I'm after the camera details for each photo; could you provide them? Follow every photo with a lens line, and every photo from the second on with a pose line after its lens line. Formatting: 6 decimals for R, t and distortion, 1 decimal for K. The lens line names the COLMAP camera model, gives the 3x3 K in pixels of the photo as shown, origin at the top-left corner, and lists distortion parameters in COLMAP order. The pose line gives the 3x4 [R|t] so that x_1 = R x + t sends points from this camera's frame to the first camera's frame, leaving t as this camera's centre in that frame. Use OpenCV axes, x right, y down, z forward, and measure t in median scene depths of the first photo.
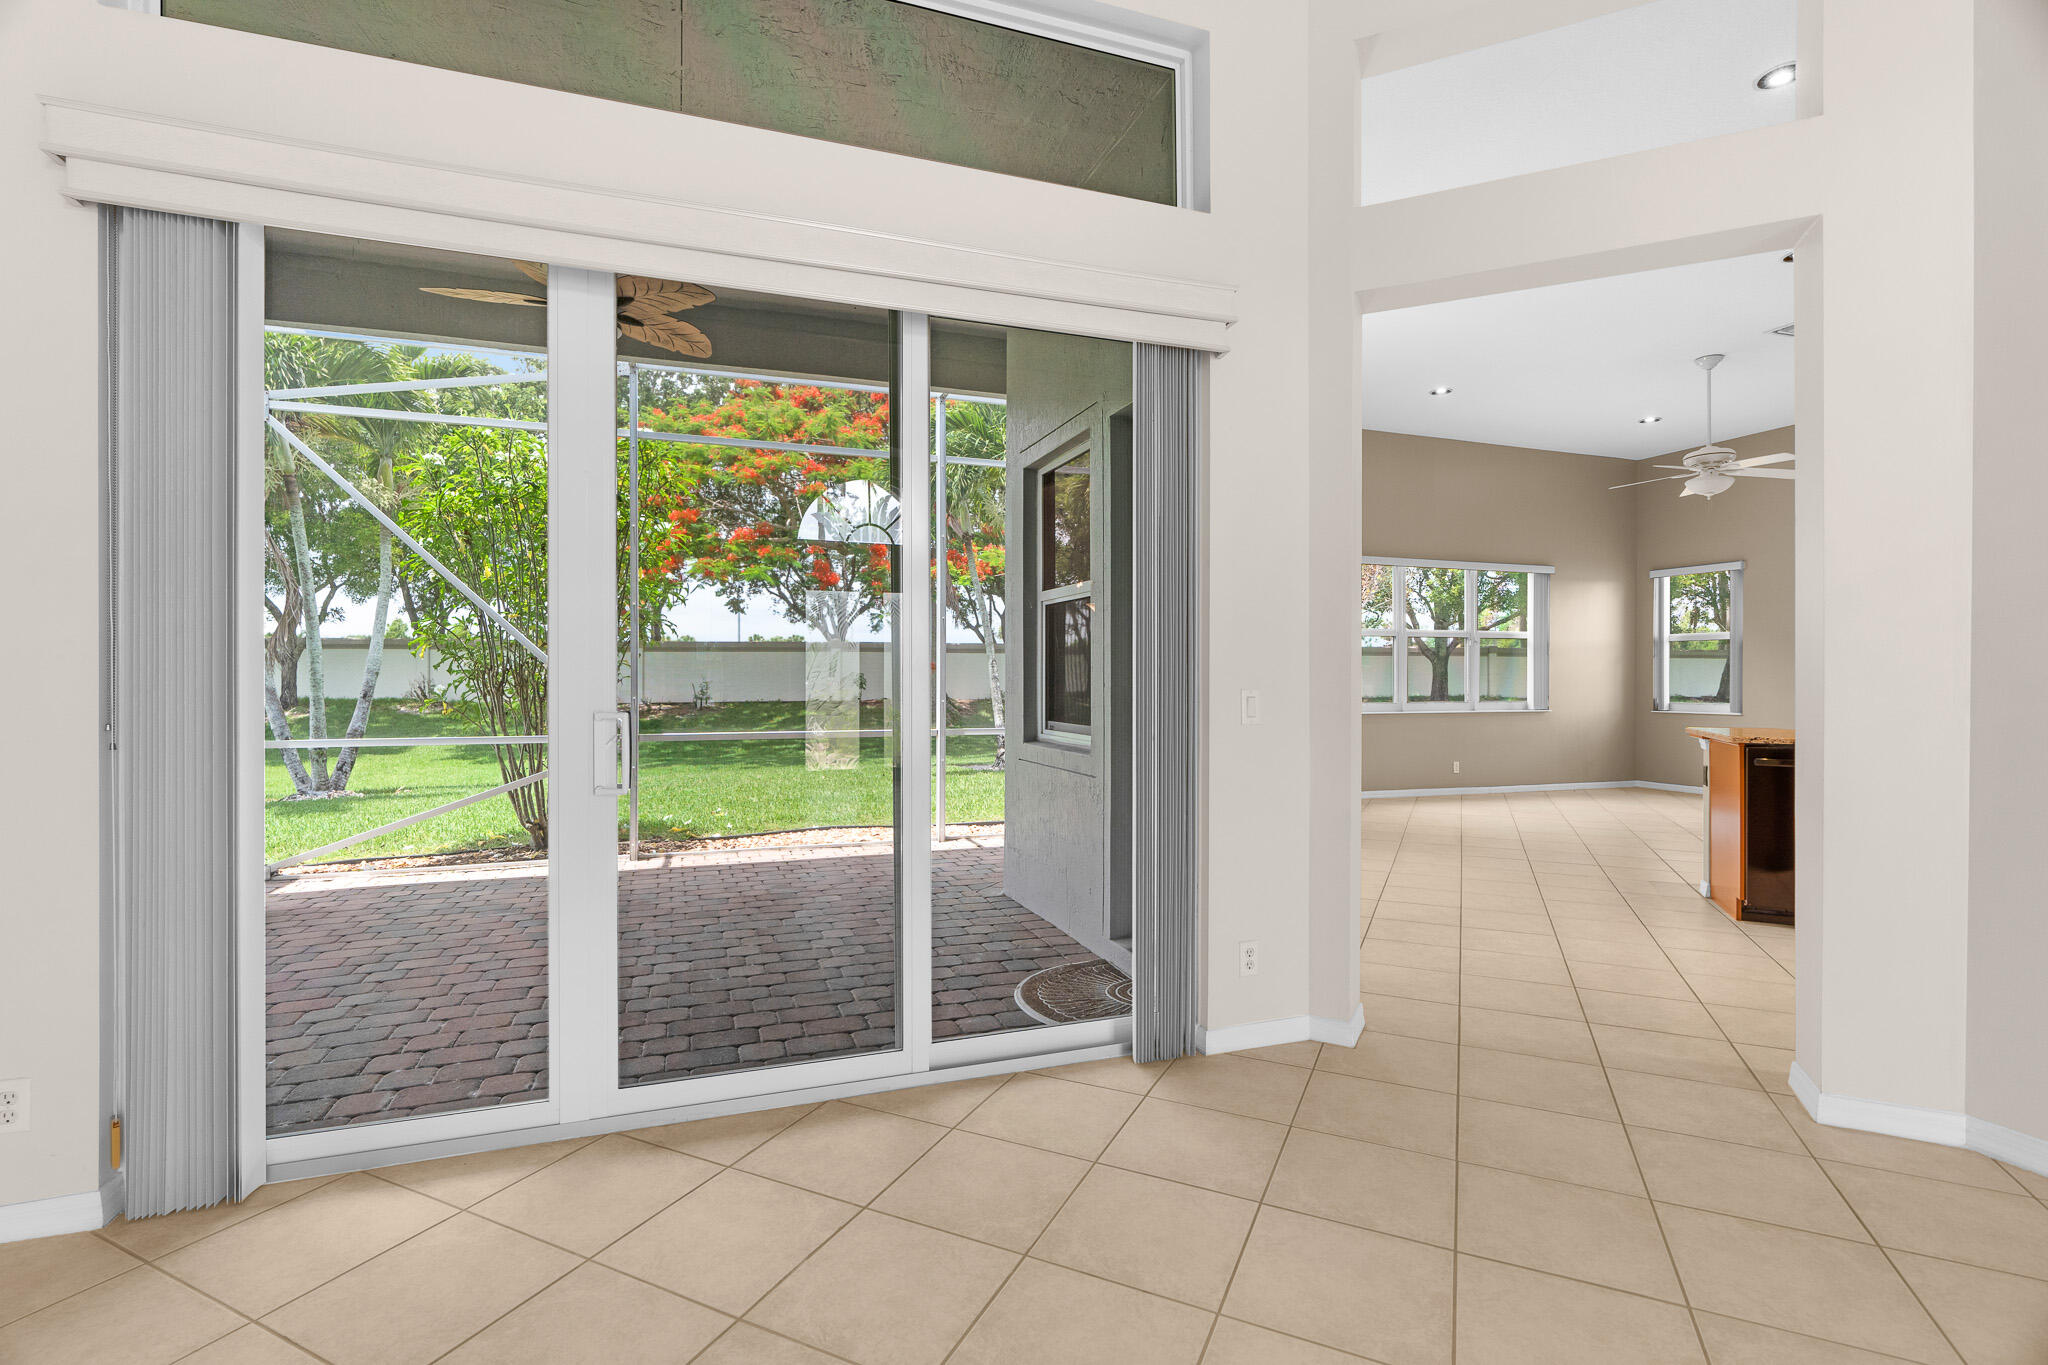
lens RADIAL K [[938.9, 0, 1029.2], [0, 938.9, 678.1], [0, 0, 1]] dist [-0.002976, -0.000135]
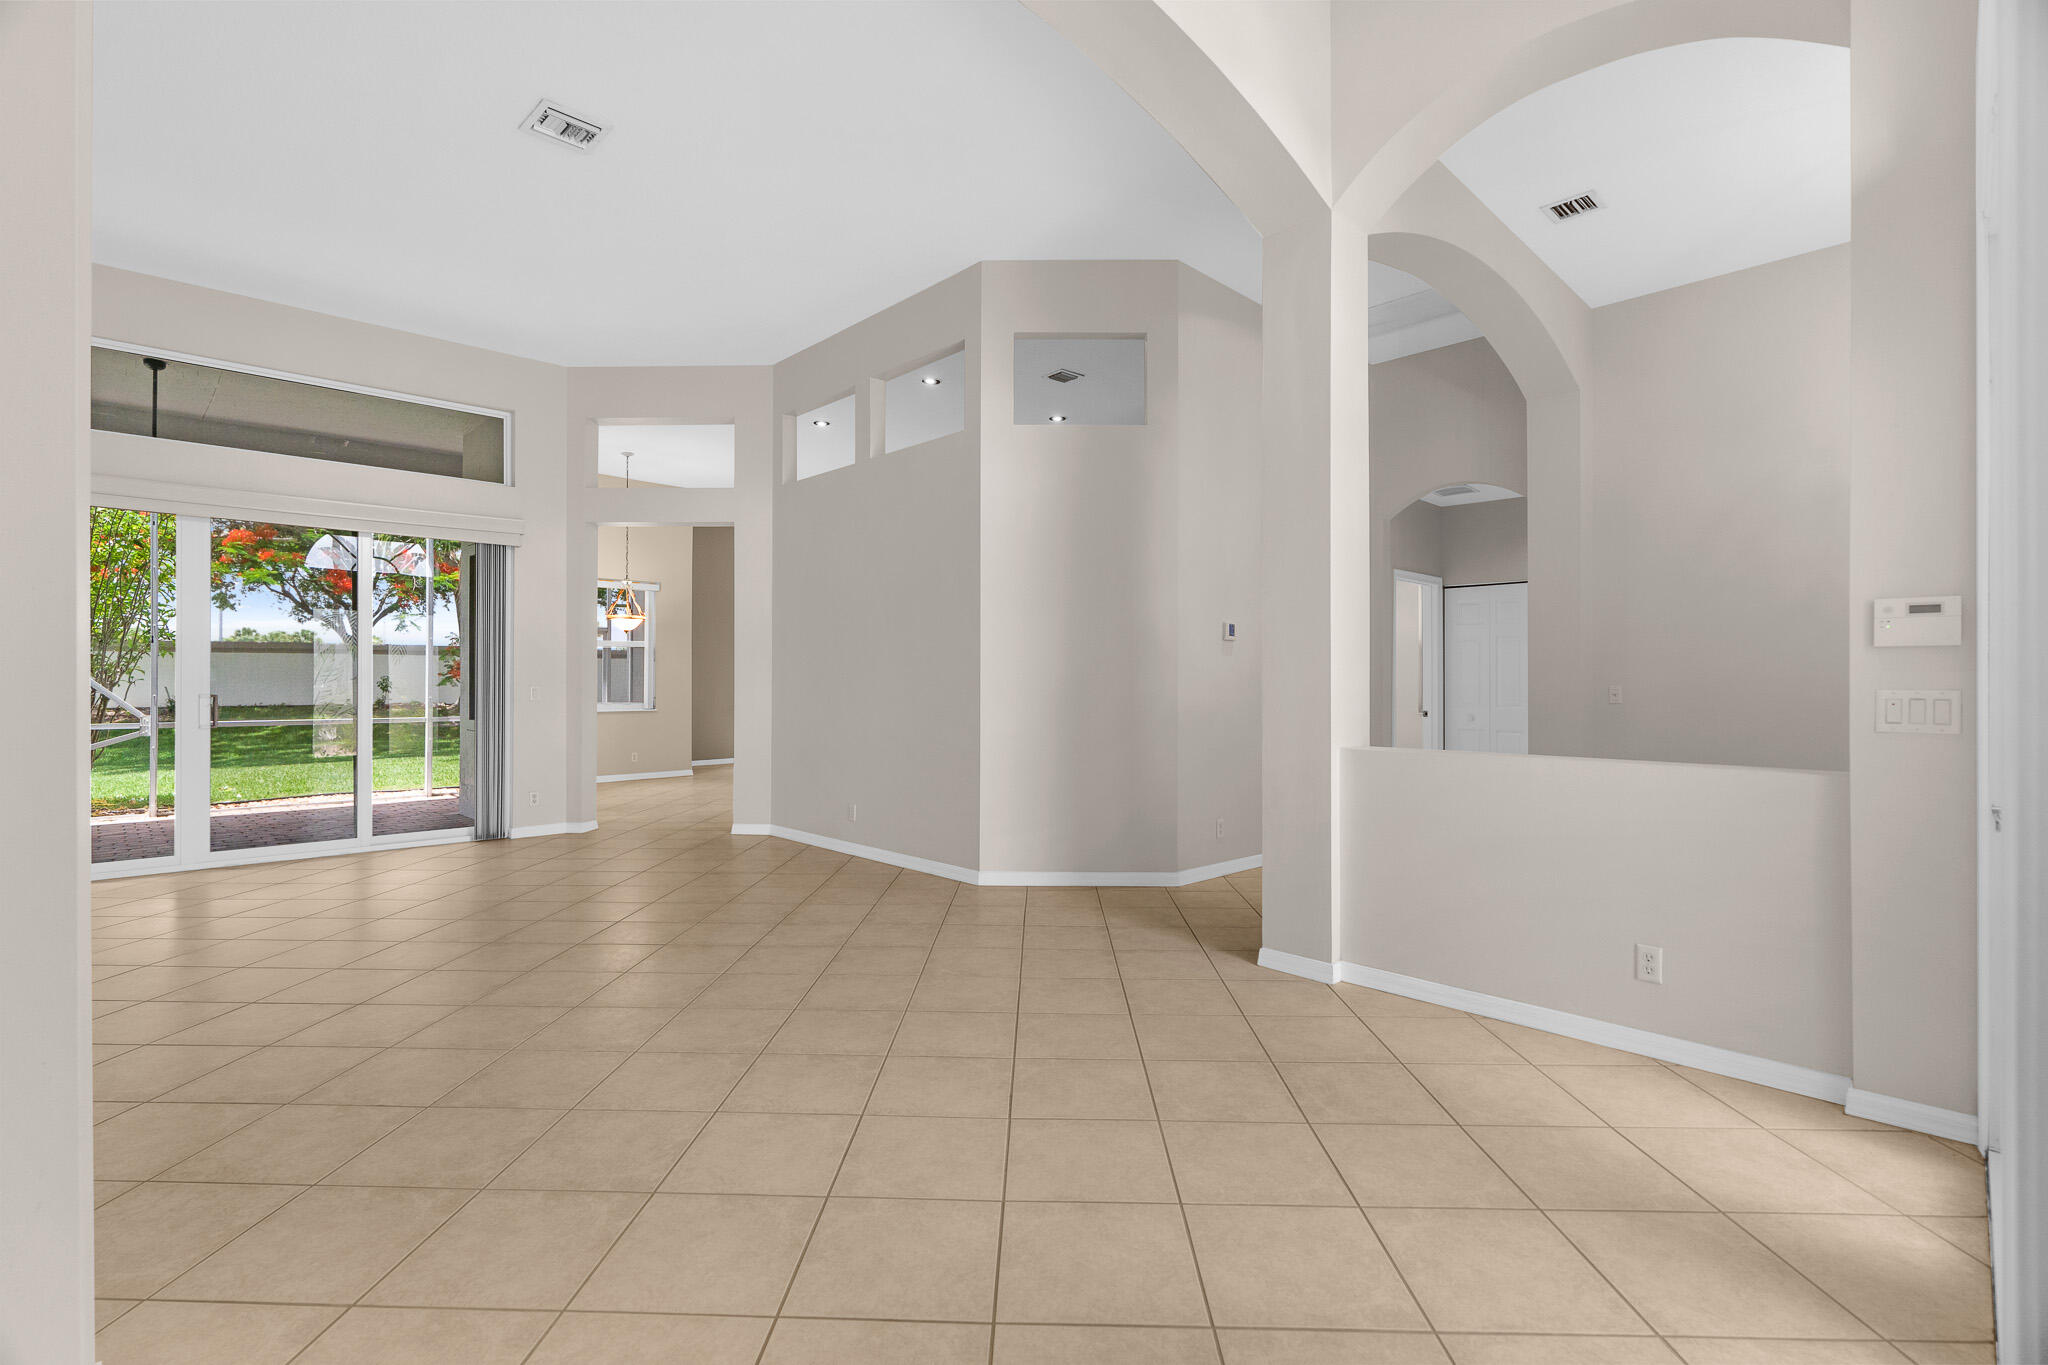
lens RADIAL K [[930.5, 0, 1021.7], [0, 930.5, 679.1], [0, 0, 1]] dist [-0.003819, 0.002210]
pose [[0.915335, 0.008241, 0.402610, 0.043476], [-0.005964, 0.999958, -0.006910, 0.000527], [-0.402650, 0.003924, 0.915346, -0.175470]]
